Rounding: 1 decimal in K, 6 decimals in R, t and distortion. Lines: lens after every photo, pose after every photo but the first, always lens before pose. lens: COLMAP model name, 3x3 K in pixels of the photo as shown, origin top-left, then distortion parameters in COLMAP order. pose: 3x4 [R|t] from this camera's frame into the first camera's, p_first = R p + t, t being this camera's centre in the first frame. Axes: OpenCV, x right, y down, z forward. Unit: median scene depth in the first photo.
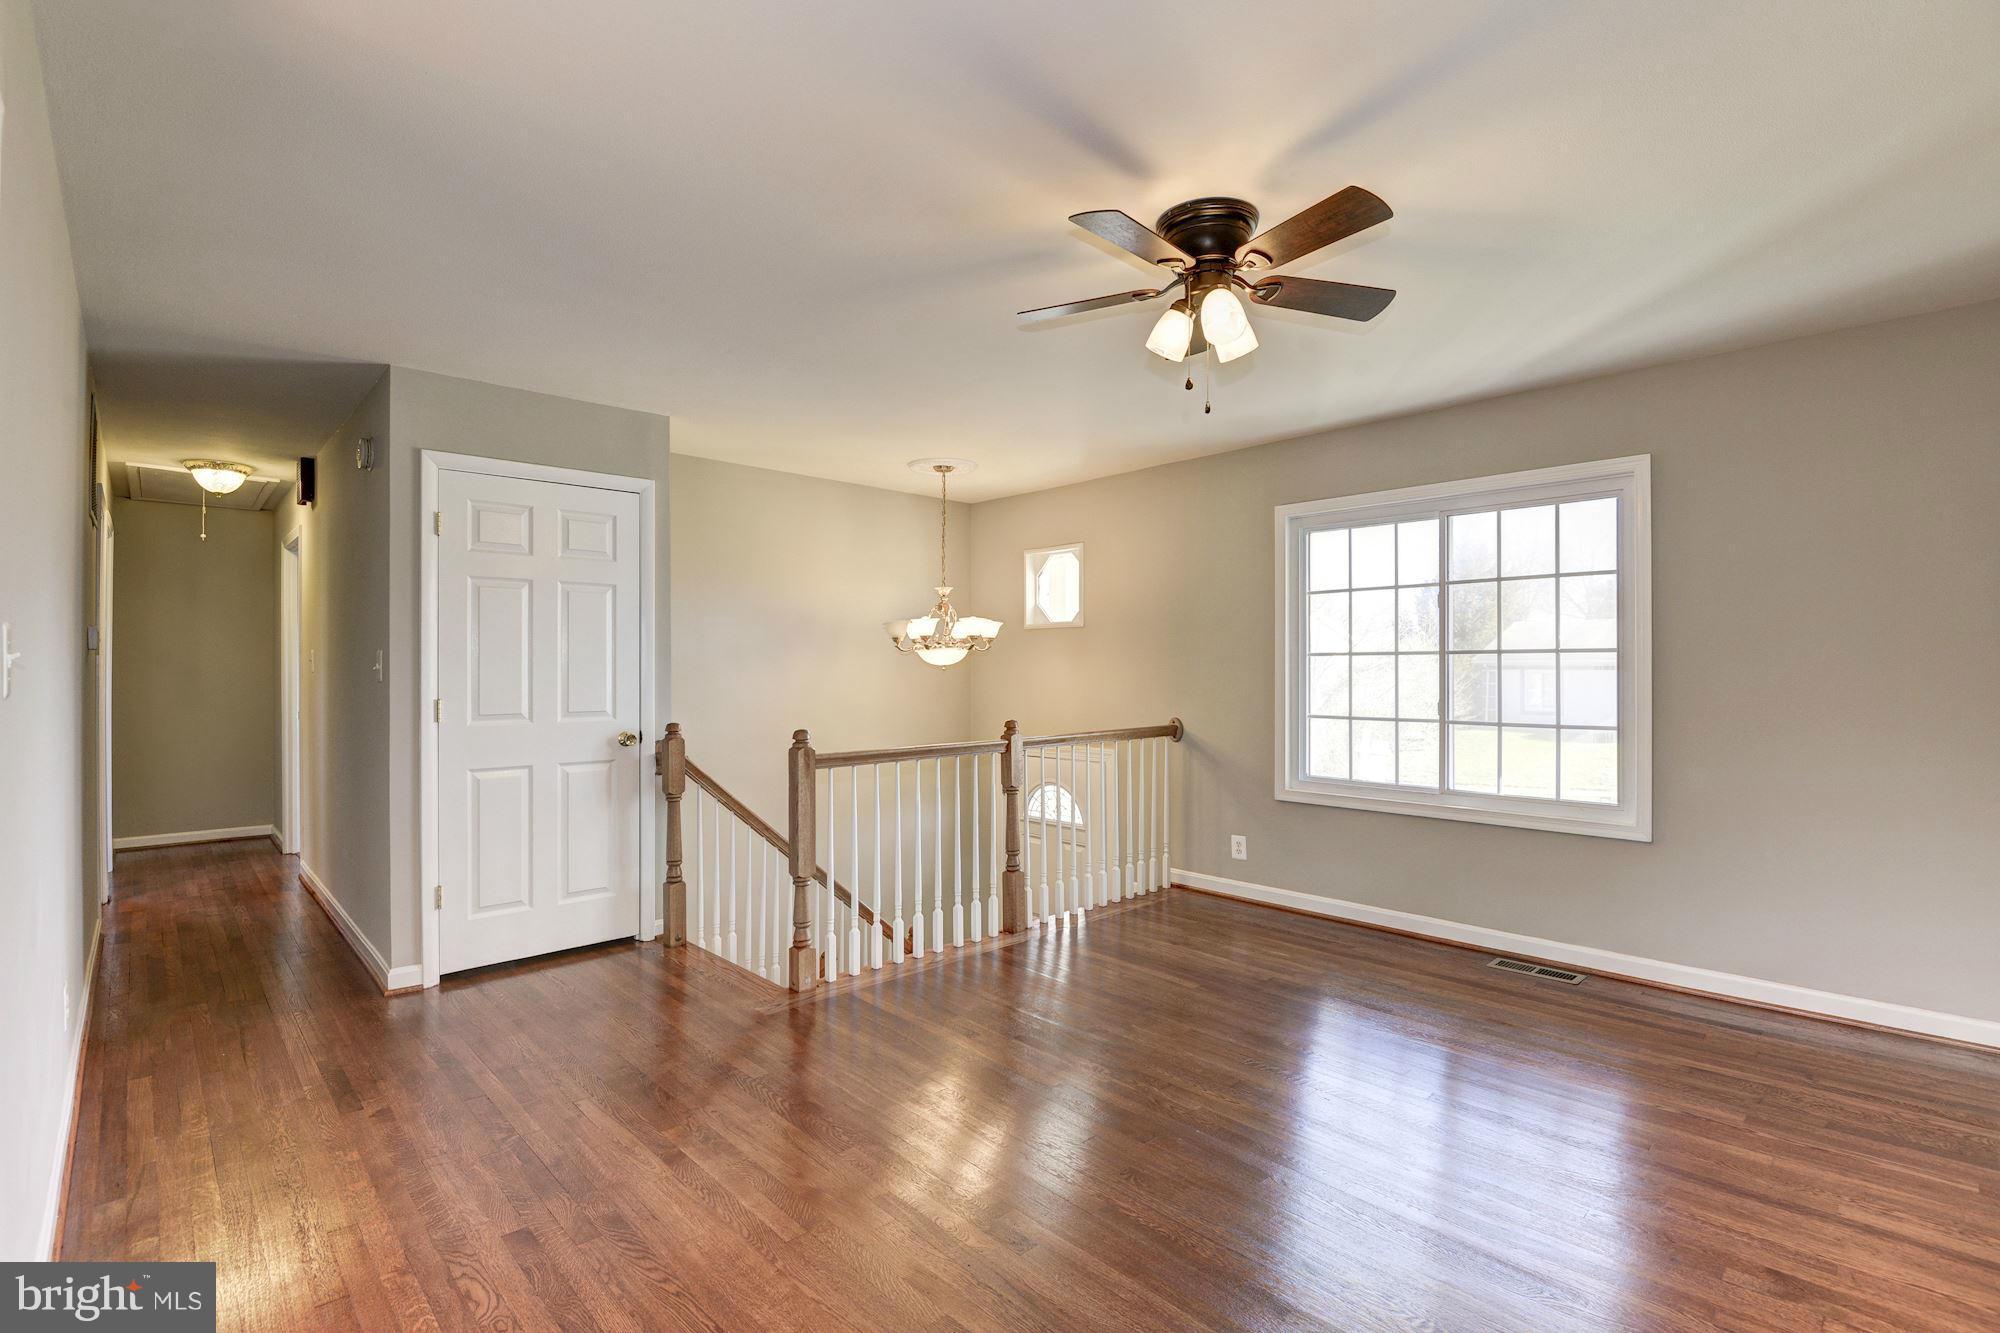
lens RADIAL K [[926.5, 0, 1002.5], [0, 926.5, 671.8], [0, 0, 1]] dist [0.014345, -0.025684]
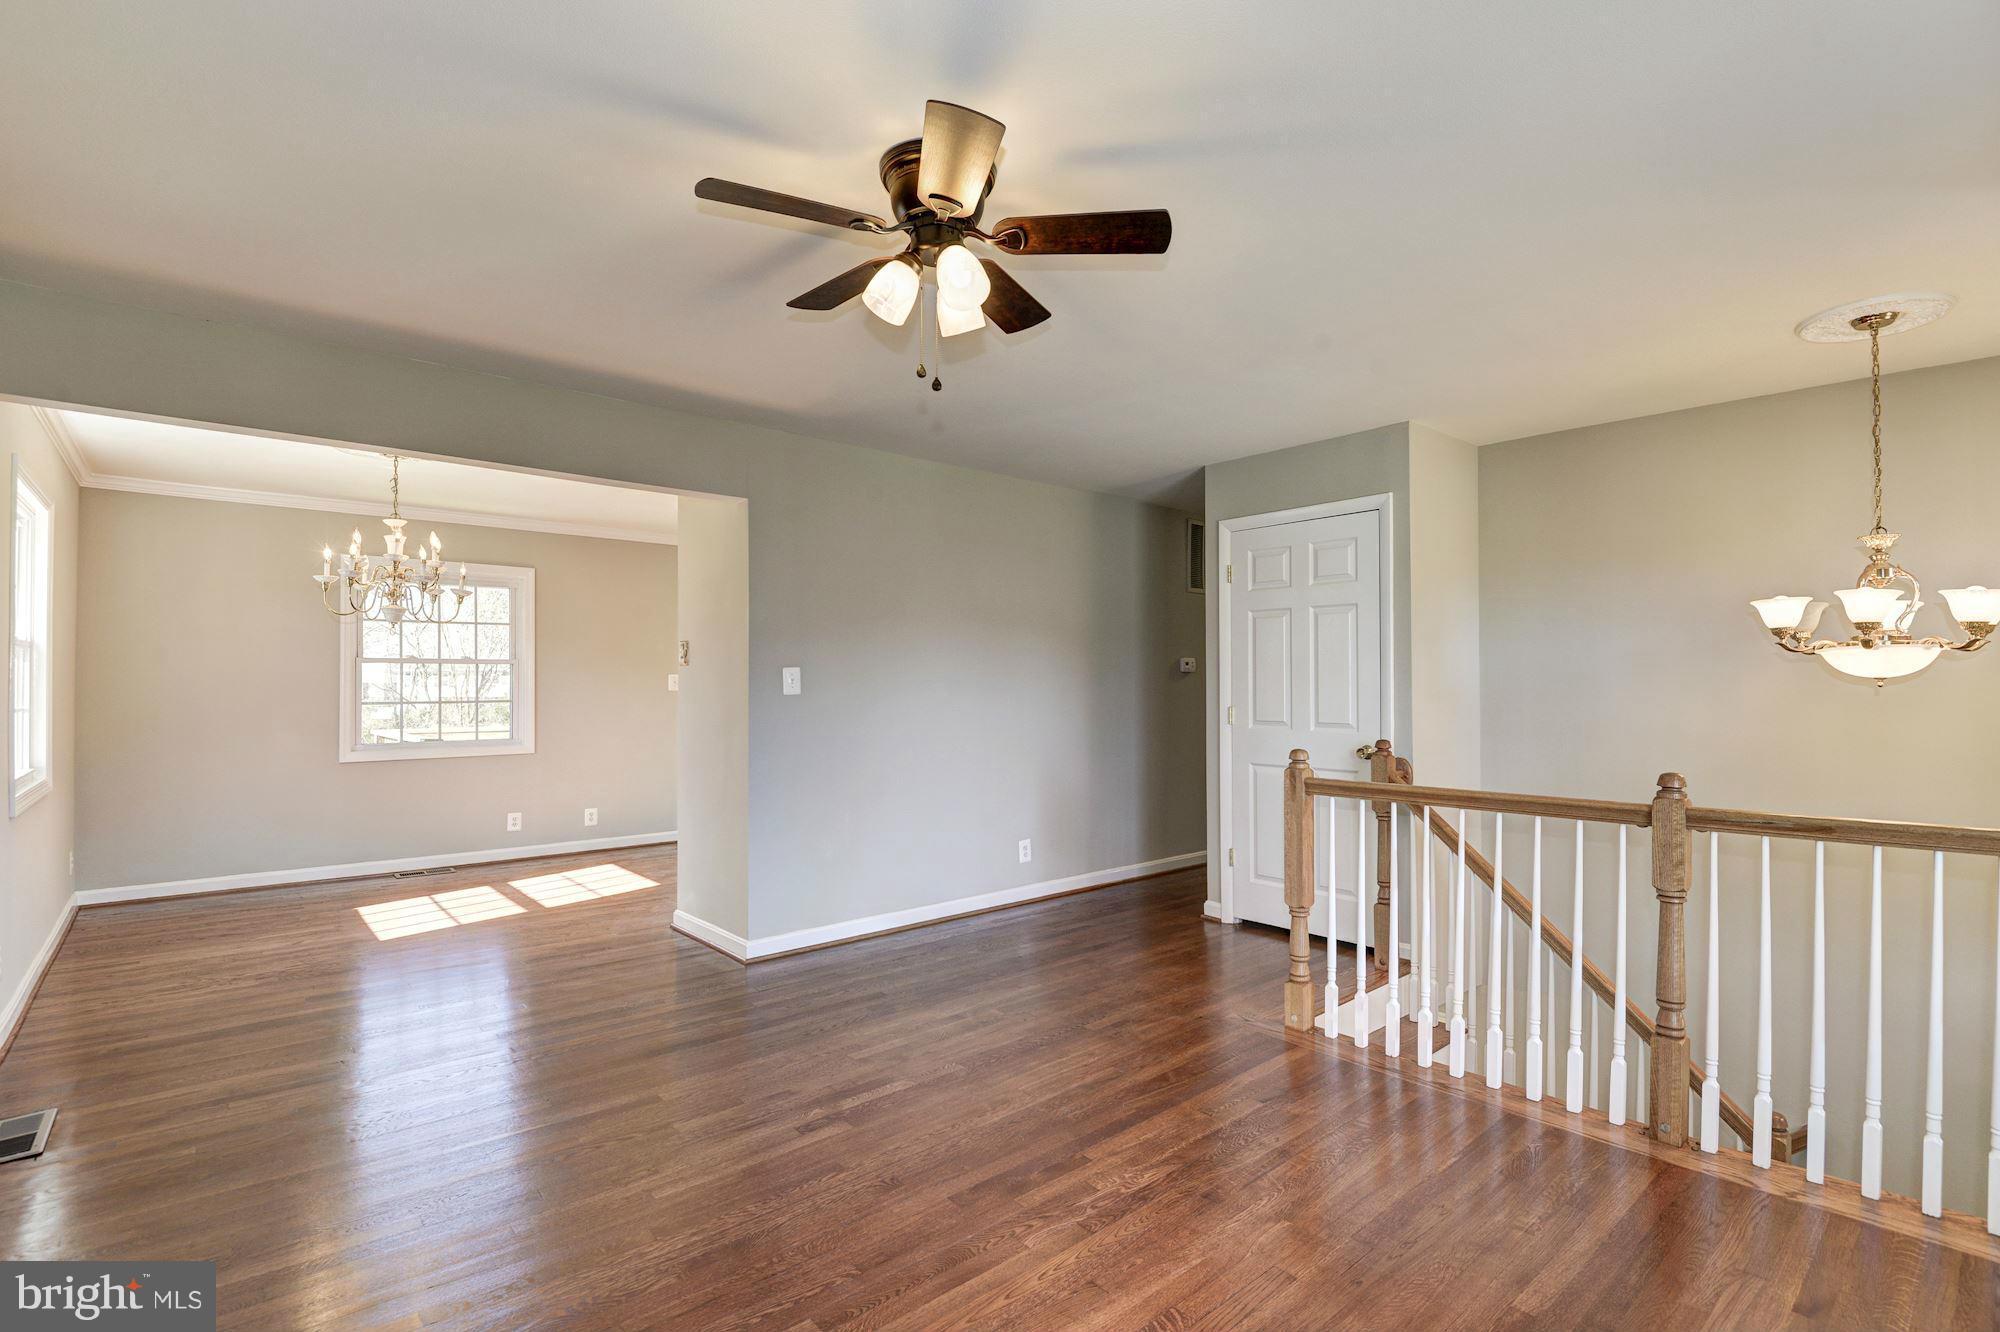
lens RADIAL K [[891.9, 0, 1000.3], [0, 891.9, 682.3], [0, 0, 1]] dist [0.000565, -0.030190]
pose [[-0.044277, -0.004327, -0.999010, 0.611508], [-0.004953, 0.999979, -0.004111, 0.001101], [0.999007, 0.004766, -0.044297, 0.660047]]
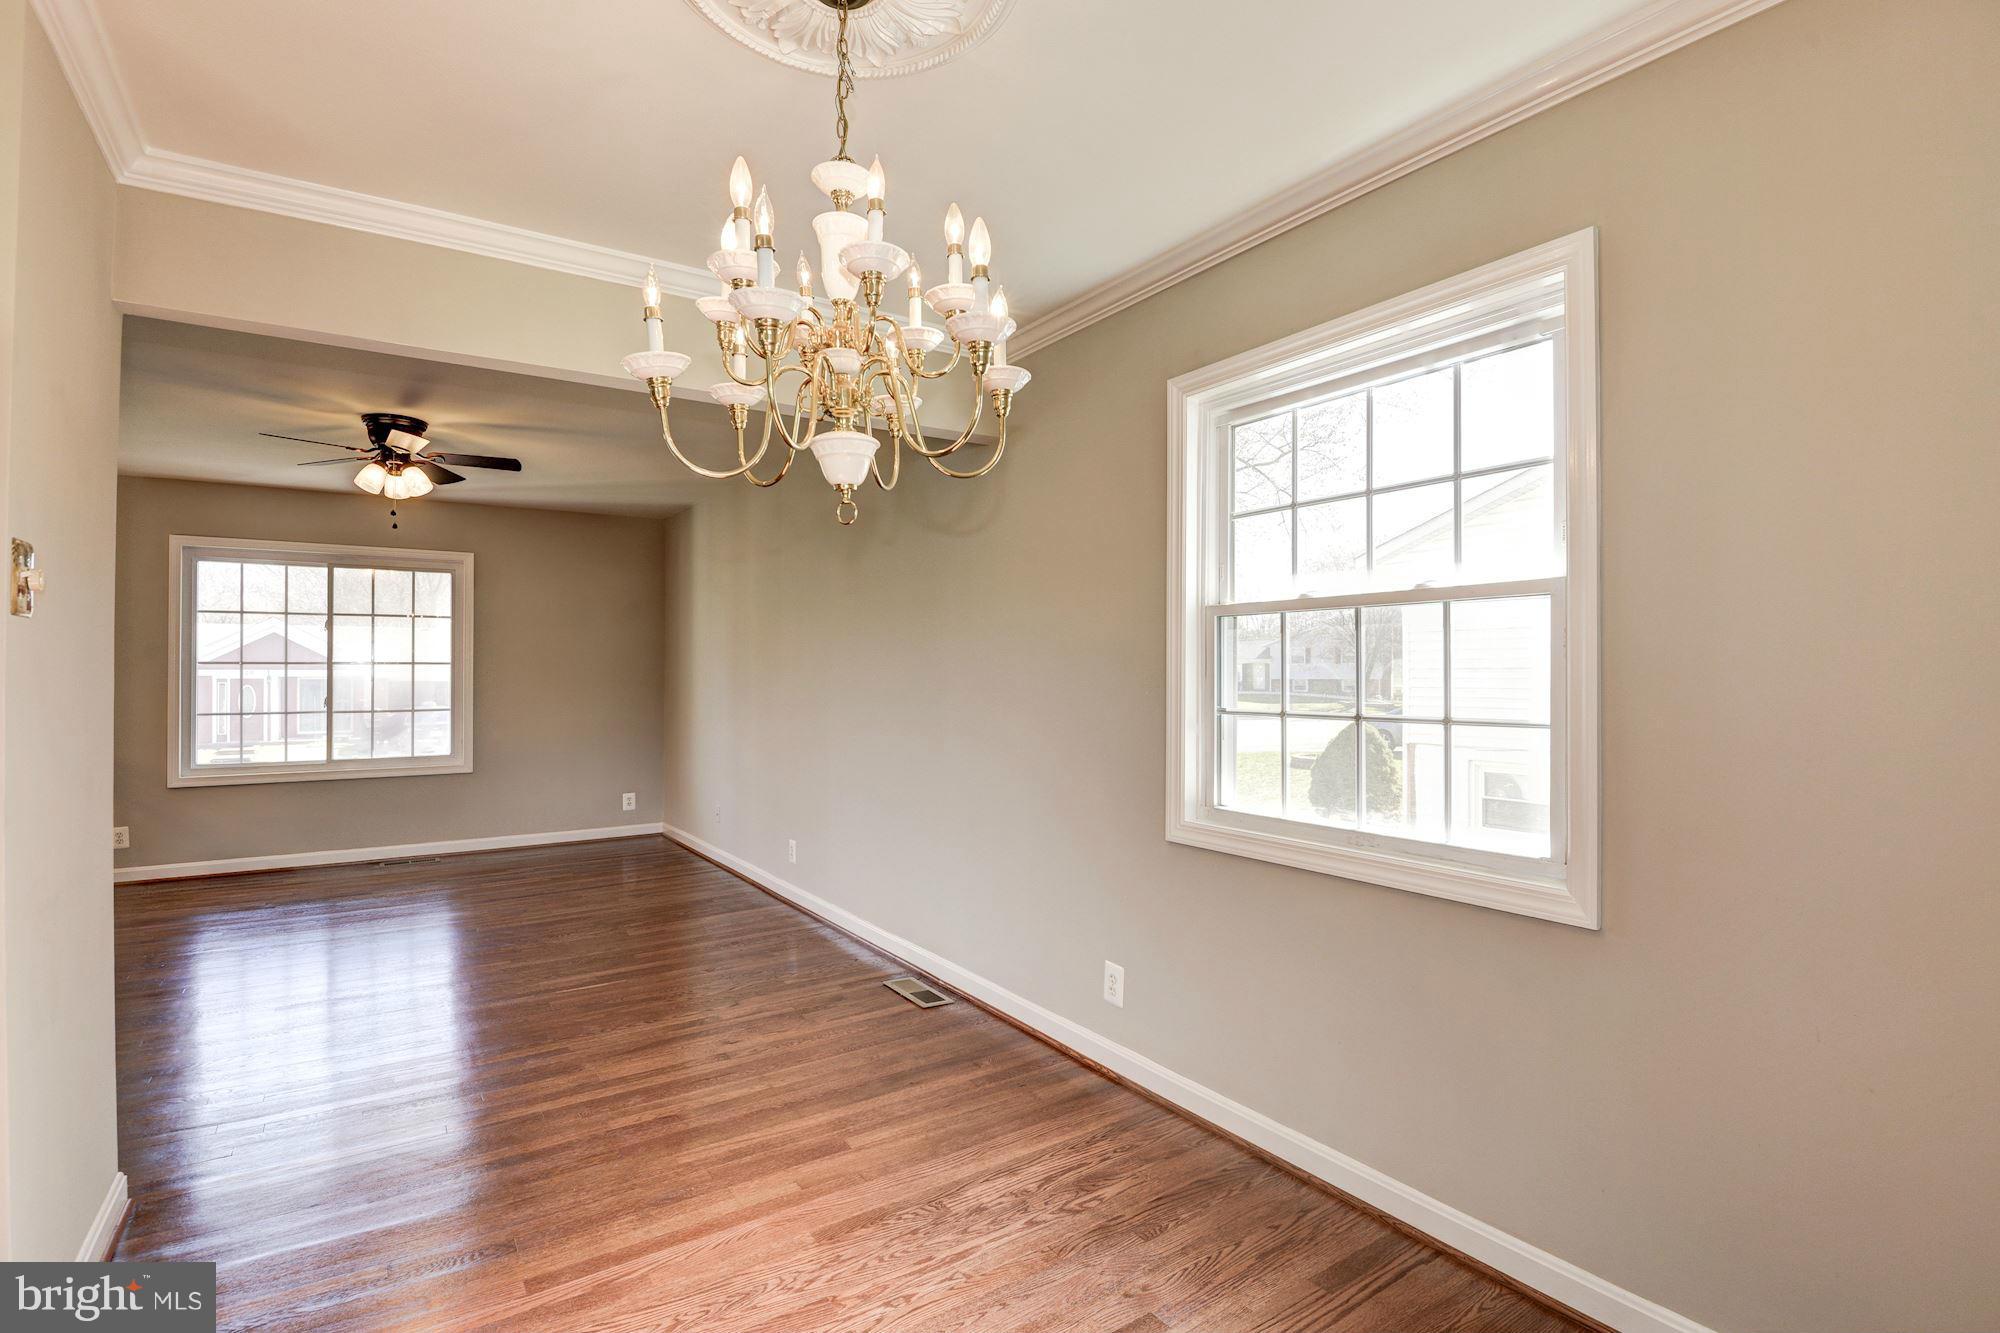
lens RADIAL K [[945.8, 0, 991.6], [0, 945.8, 672.5], [0, 0, 1]] dist [0.018840, -0.030352]
pose [[0.155488, 0.000852, 0.987837, -0.826334], [0.006947, 0.999974, -0.001955, 0.002999], [-0.987813, 0.007166, 0.155479, -0.226993]]
